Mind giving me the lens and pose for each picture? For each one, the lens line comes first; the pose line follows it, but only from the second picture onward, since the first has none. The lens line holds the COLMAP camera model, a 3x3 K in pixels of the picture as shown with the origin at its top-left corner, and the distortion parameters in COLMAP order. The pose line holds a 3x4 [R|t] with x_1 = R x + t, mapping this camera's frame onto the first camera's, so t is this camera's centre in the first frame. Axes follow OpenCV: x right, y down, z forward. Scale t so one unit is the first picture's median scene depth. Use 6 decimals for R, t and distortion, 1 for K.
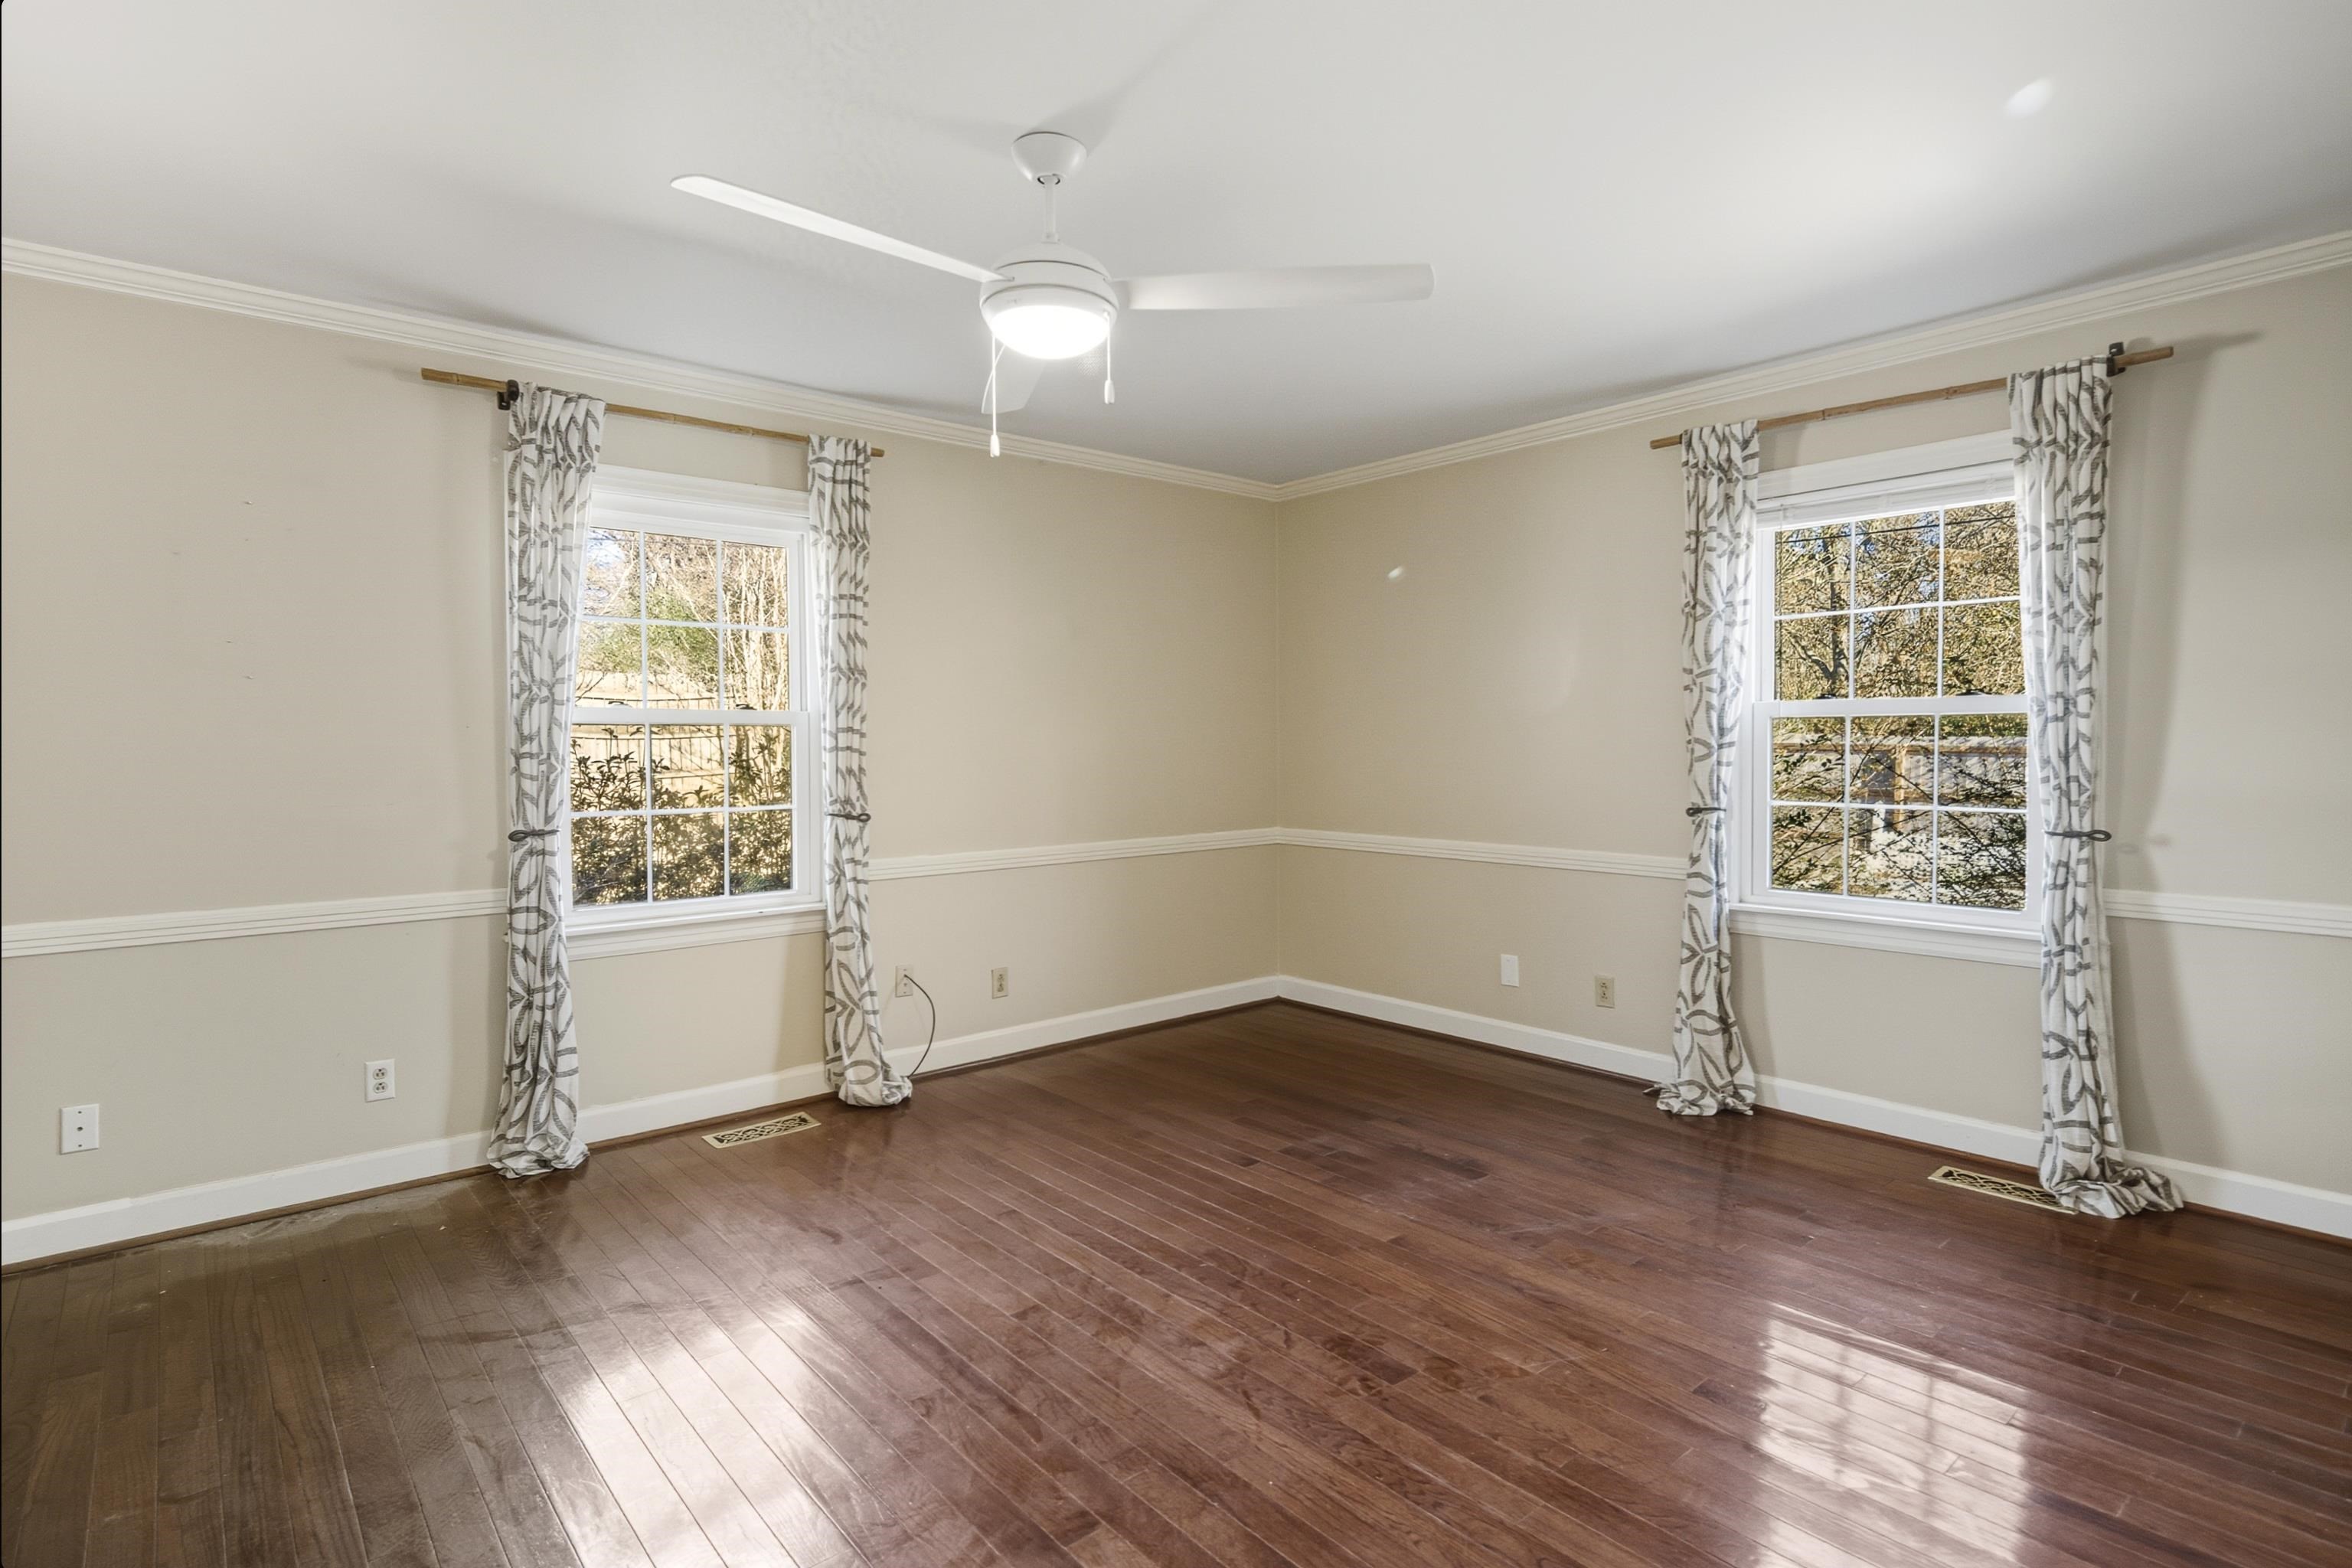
lens RADIAL K [[1145.7, 0, 1145.3], [0, 1145.7, 772.1], [0, 0, 1]] dist [0.006949, -0.000246]
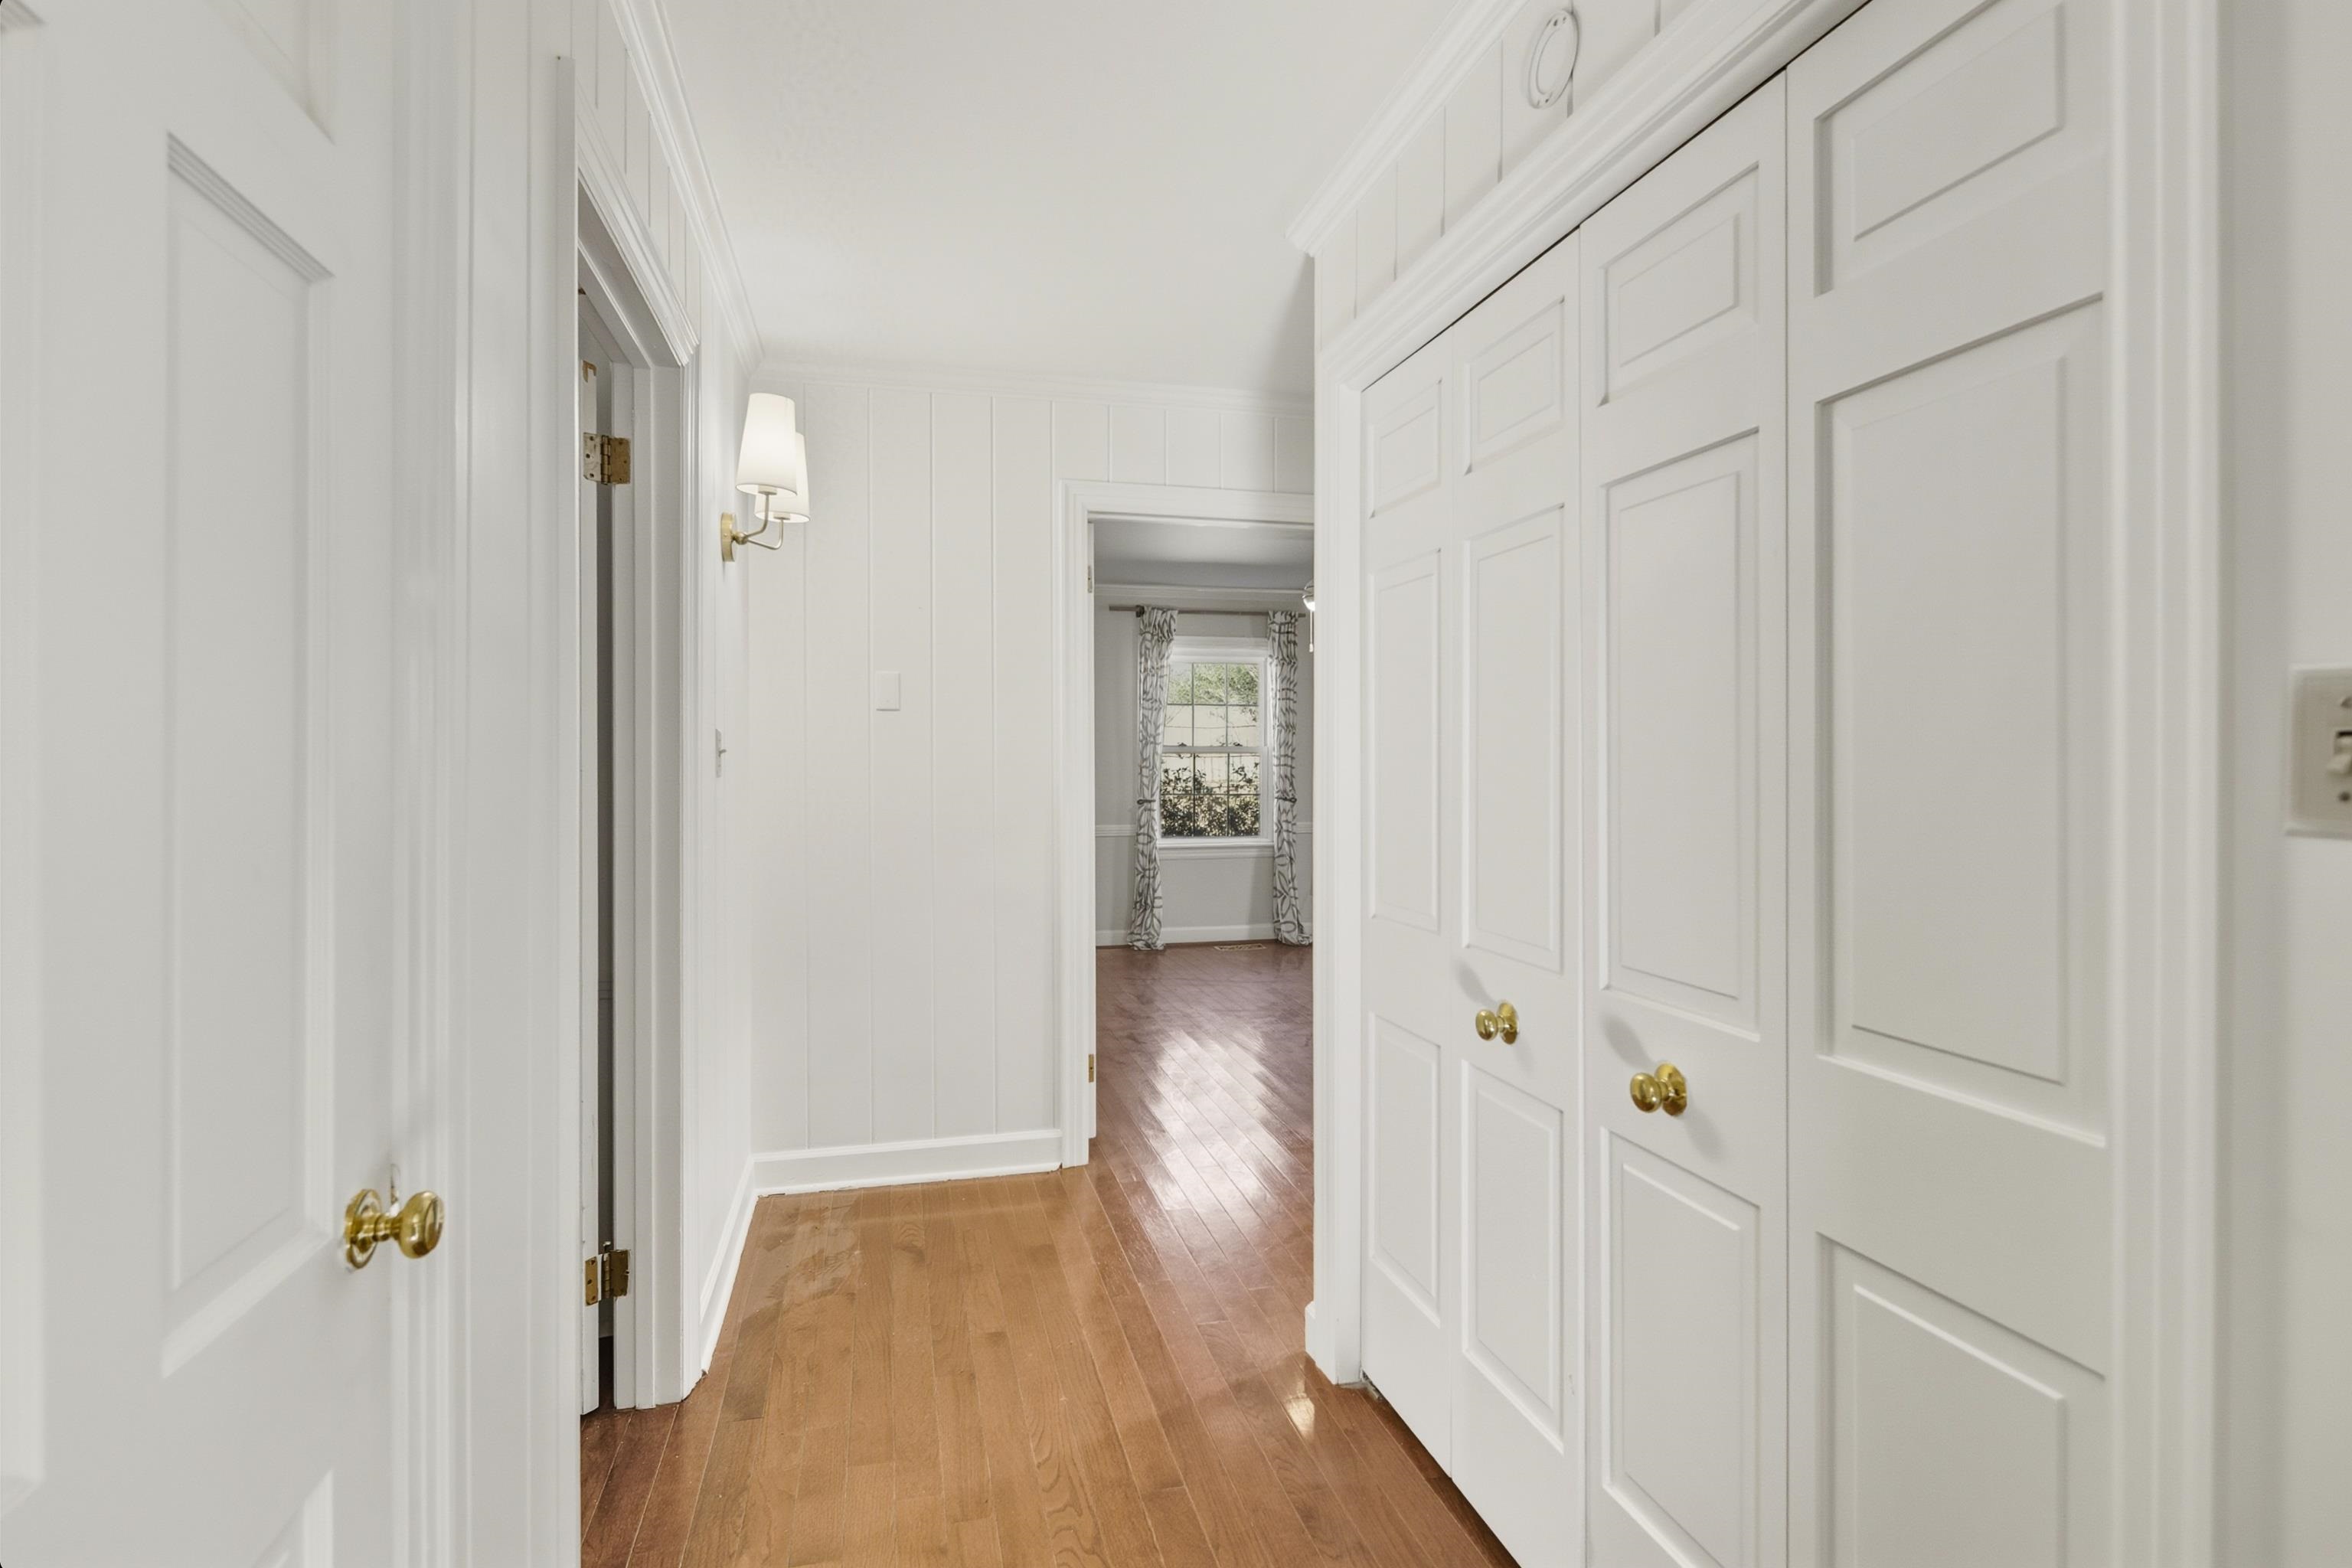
lens RADIAL K [[1145.7, 0, 1175.8], [0, 1145.7, 773.3], [0, 0, 1]] dist [0.006949, -0.000246]
pose [[0.900586, 0.009221, -0.434580, 0.472451], [-0.016526, 0.999778, -0.013034, 0.024553], [0.434363, 0.018920, 0.900539, -0.953385]]
